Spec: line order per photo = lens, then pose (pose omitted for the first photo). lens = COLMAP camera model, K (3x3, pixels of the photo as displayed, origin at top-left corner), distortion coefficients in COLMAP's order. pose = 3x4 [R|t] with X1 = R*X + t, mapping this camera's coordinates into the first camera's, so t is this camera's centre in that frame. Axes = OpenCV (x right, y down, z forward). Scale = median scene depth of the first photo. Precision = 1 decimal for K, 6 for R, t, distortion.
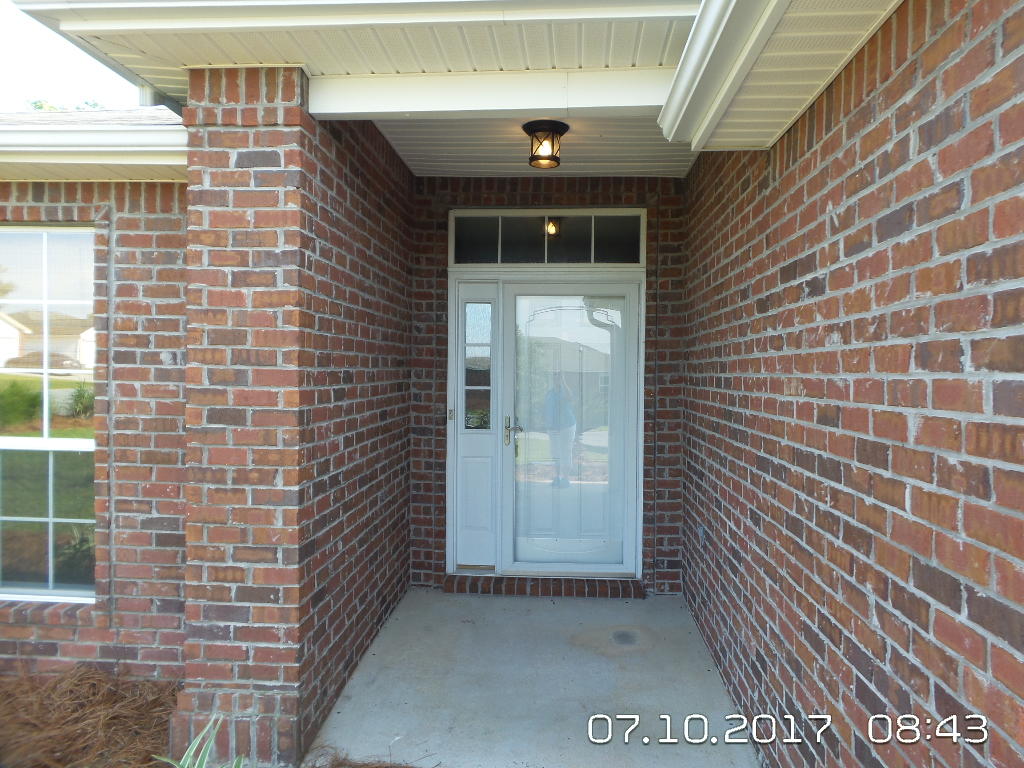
lens RADIAL K [[710.1, 0, 516.4], [0, 710.1, 386.3], [0, 0, 1]] dist [-0.004603, 0.010719]
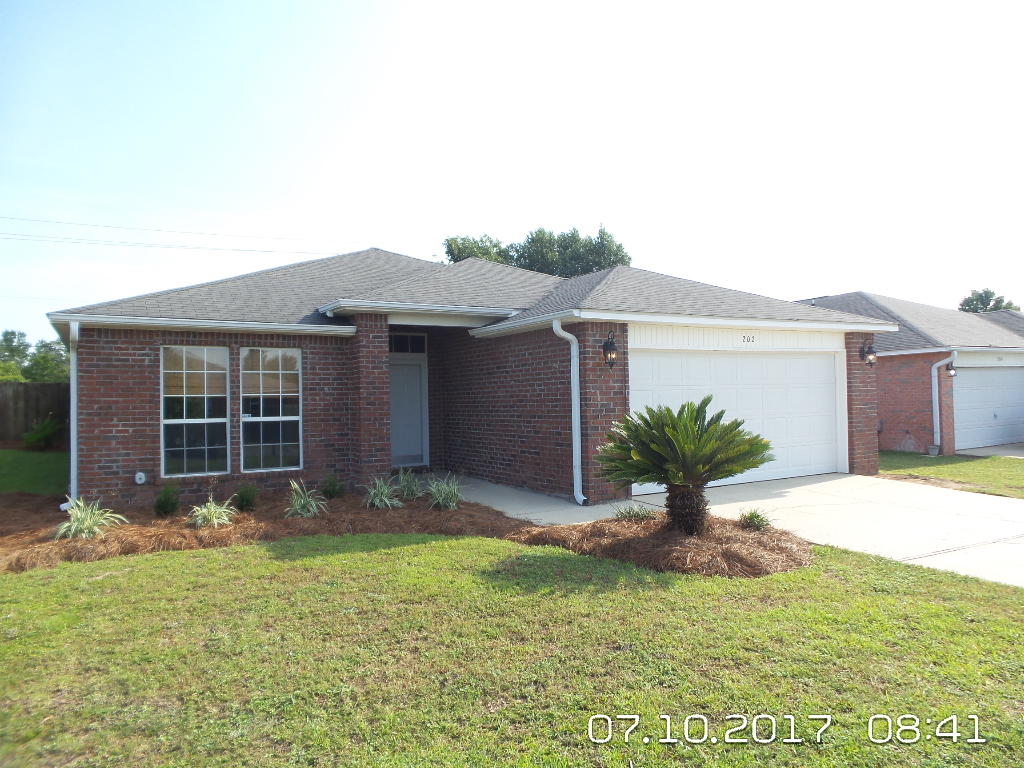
lens RADIAL K [[710.1, 0, 514.5], [0, 710.1, 380.4], [0, 0, 1]] dist [-0.004603, 0.010719]
pose [[0.827401, -0.011323, 0.561497, -1.609719], [0.040797, 0.998367, -0.039984, 0.085330], [-0.560128, 0.055990, 0.826512, -2.177715]]
